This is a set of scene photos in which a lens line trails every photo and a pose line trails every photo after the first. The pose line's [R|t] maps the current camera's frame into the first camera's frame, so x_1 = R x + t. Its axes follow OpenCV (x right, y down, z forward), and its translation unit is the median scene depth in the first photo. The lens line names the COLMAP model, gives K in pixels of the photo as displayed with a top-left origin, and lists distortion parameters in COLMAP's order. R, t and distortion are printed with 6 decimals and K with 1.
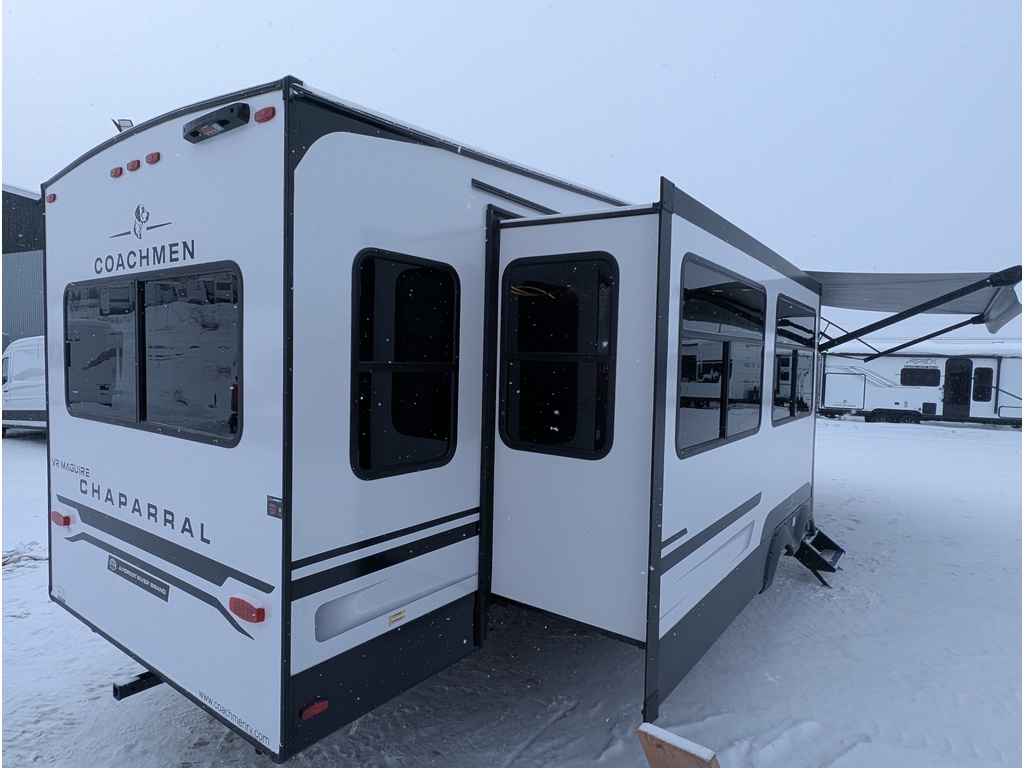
lens RADIAL K [[608.7, 0, 513.3], [0, 608.7, 387.8], [0, 0, 1]] dist [-0.007916, -0.002166]
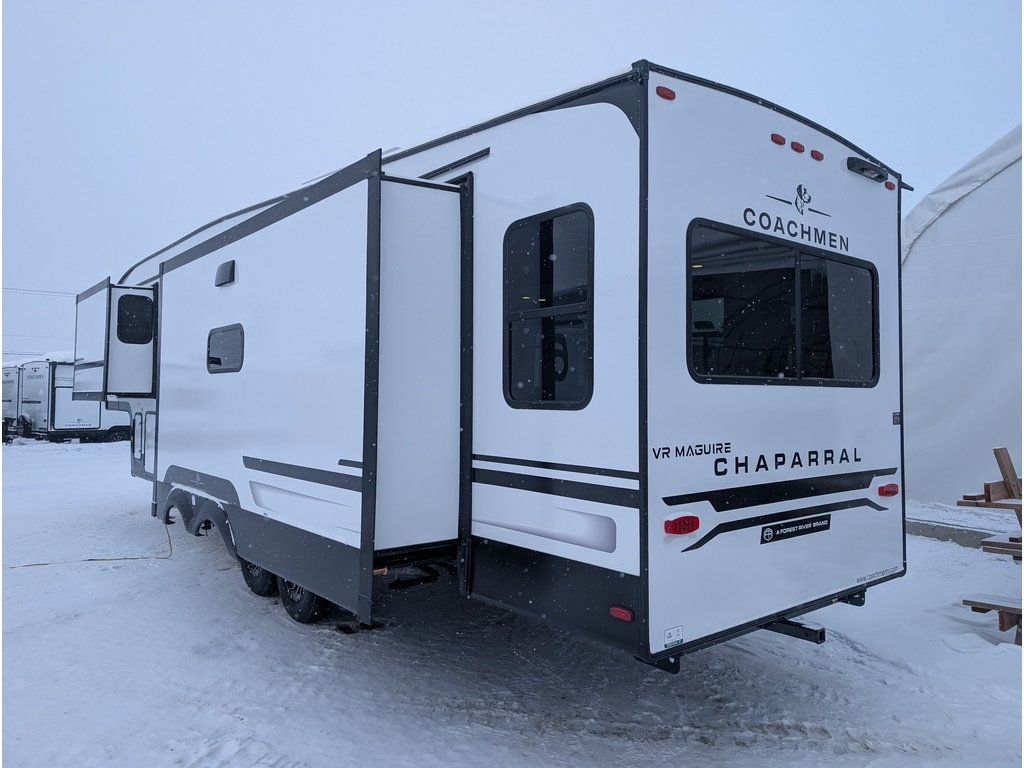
lens RADIAL K [[718.4, 0, 507.3], [0, 718.4, 366.7], [0, 0, 1]] dist [0.017703, -0.005325]
pose [[0.256686, 0.015975, 0.966363, -2.037391], [0.048110, 0.998413, -0.029284, 0.048469], [-0.965297, 0.054008, 0.255510, 1.198813]]
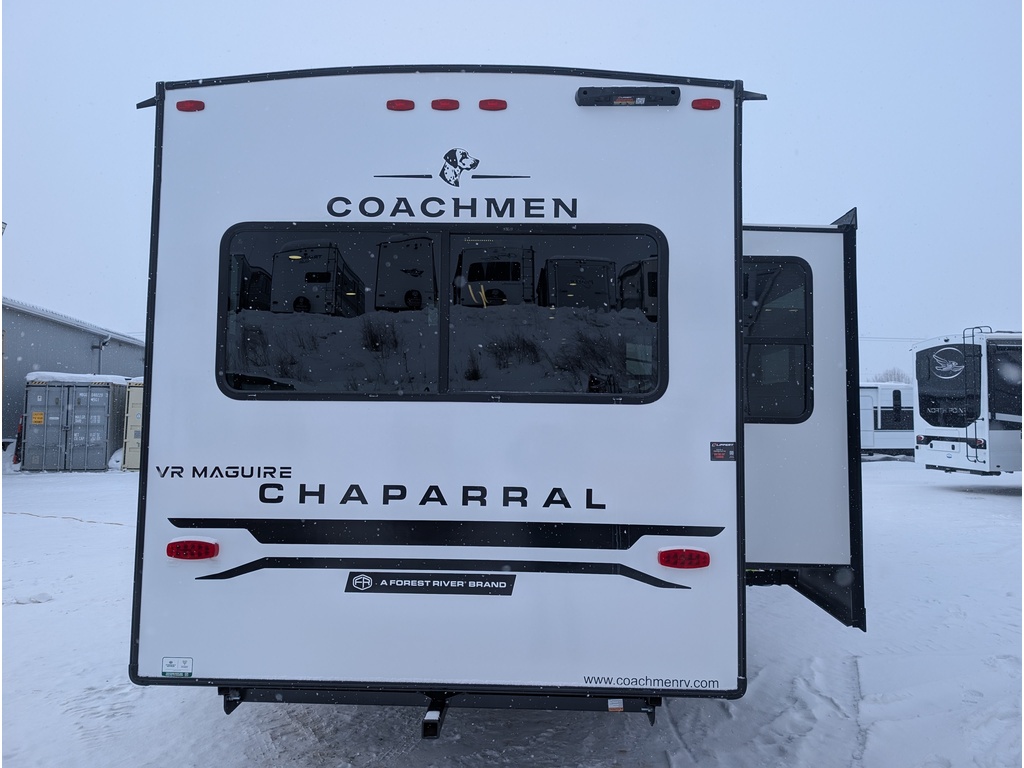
lens RADIAL K [[697.1, 0, 523.5], [0, 697.1, 381.7], [0, 0, 1]] dist [0.063706, -0.100725]
pose [[0.822619, 0.027612, 0.567923, -1.108556], [0.035845, 0.994315, -0.100262, 0.146681], [-0.567463, 0.102835, 0.816952, 0.132203]]
